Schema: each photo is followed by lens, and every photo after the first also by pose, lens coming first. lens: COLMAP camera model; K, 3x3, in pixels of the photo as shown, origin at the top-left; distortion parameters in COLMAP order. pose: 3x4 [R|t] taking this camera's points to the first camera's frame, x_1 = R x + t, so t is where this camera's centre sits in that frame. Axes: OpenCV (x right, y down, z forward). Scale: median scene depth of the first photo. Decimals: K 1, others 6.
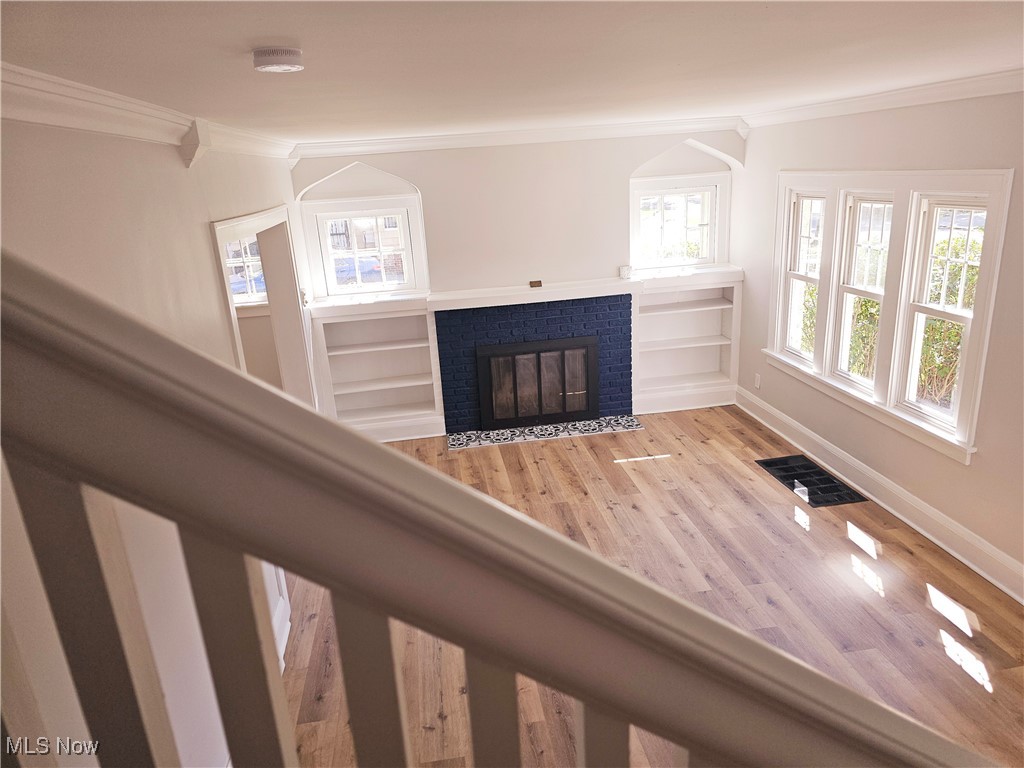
lens RADIAL K [[689.9, 0, 504.1], [0, 689.9, 394.0], [0, 0, 1]] dist [0.059122, -0.057393]
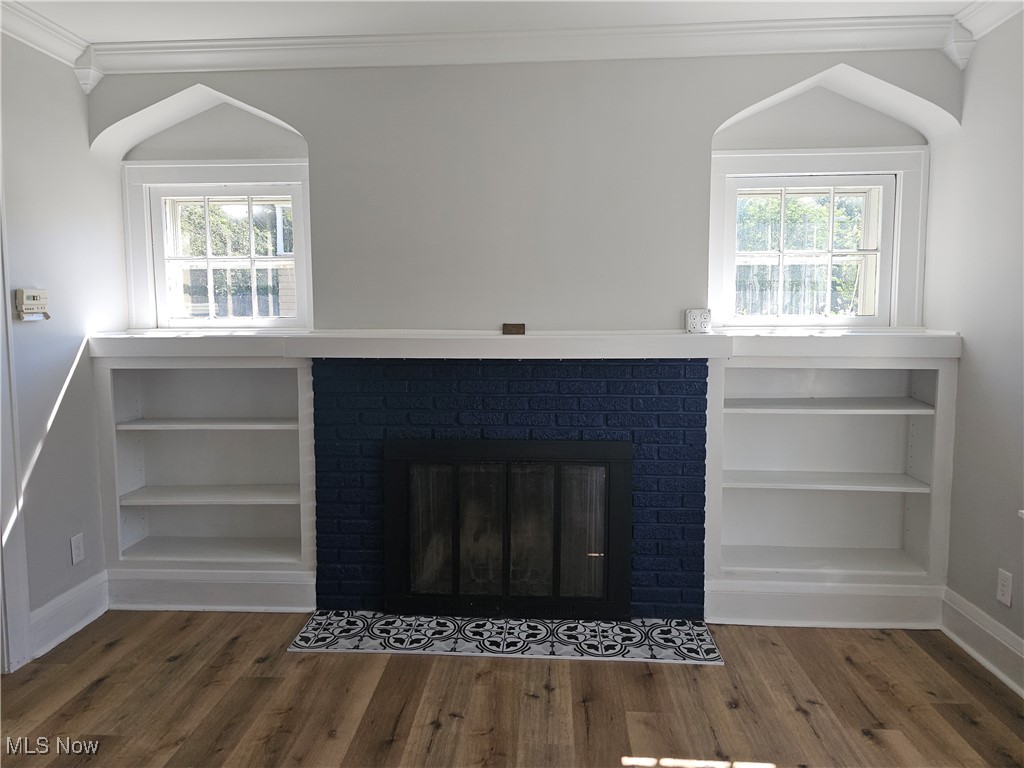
lens RADIAL K [[689.9, 0, 508.0], [0, 689.9, 366.3], [0, 0, 1]] dist [0.059122, -0.057393]
pose [[0.979434, 0.077529, -0.186274, 0.139468], [-0.117771, 0.969307, -0.215809, -0.021928], [0.163825, 0.233308, 0.958503, 0.518397]]
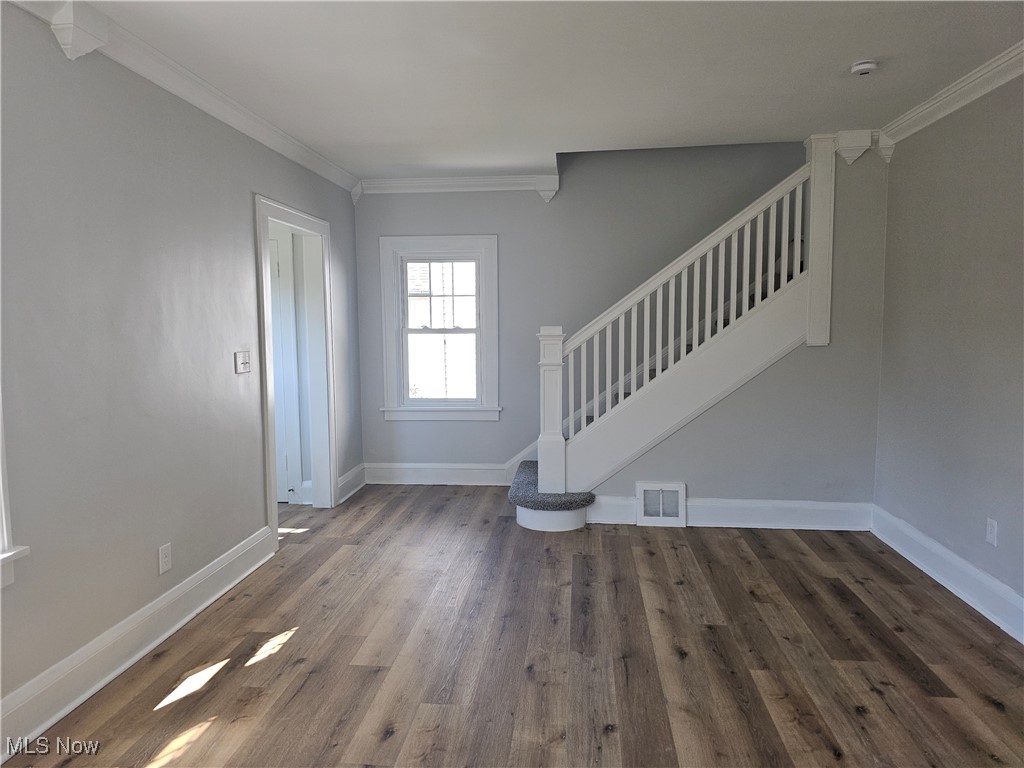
lens RADIAL K [[689.9, 0, 510.0], [0, 689.9, 387.1], [0, 0, 1]] dist [0.059122, -0.057393]
pose [[-0.969402, 0.051518, 0.240012, 0.062779], [0.141346, 0.916529, 0.374160, -0.135397], [-0.200702, 0.396636, -0.895767, 0.877848]]
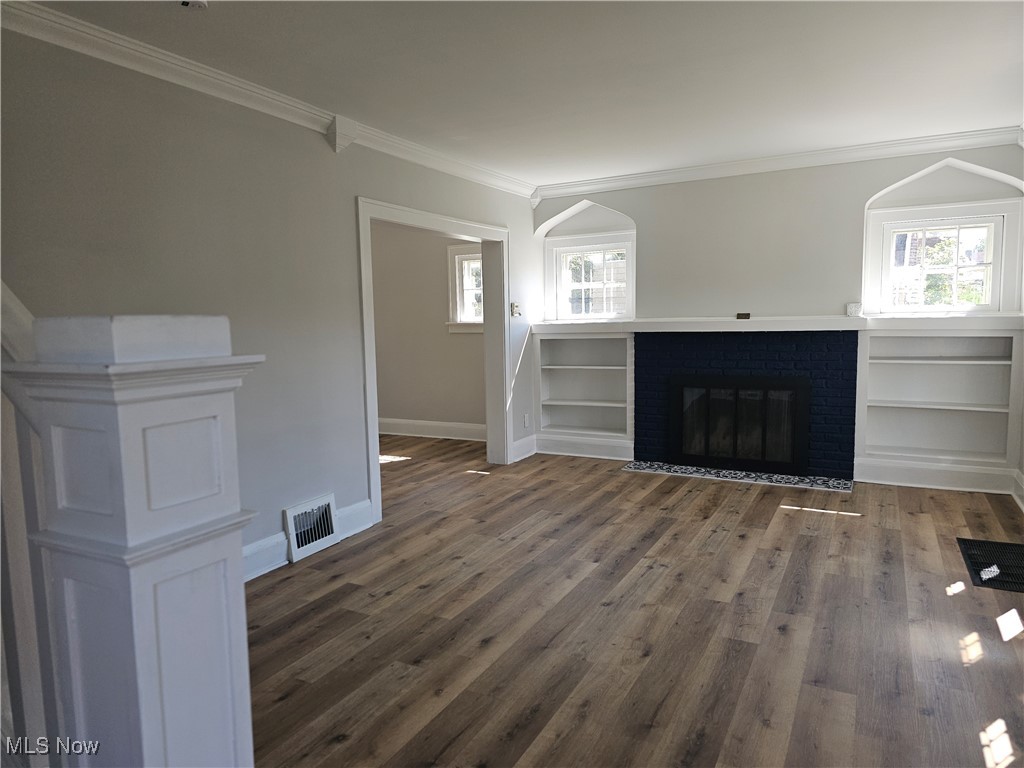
lens RADIAL K [[689.9, 0, 489.0], [0, 689.9, 388.0], [0, 0, 1]] dist [0.059122, -0.057393]
pose [[0.799825, 0.111409, -0.589804, 0.342527], [-0.215767, 0.970306, -0.109316, 0.116621], [0.560112, 0.214694, 0.800113, 0.061347]]
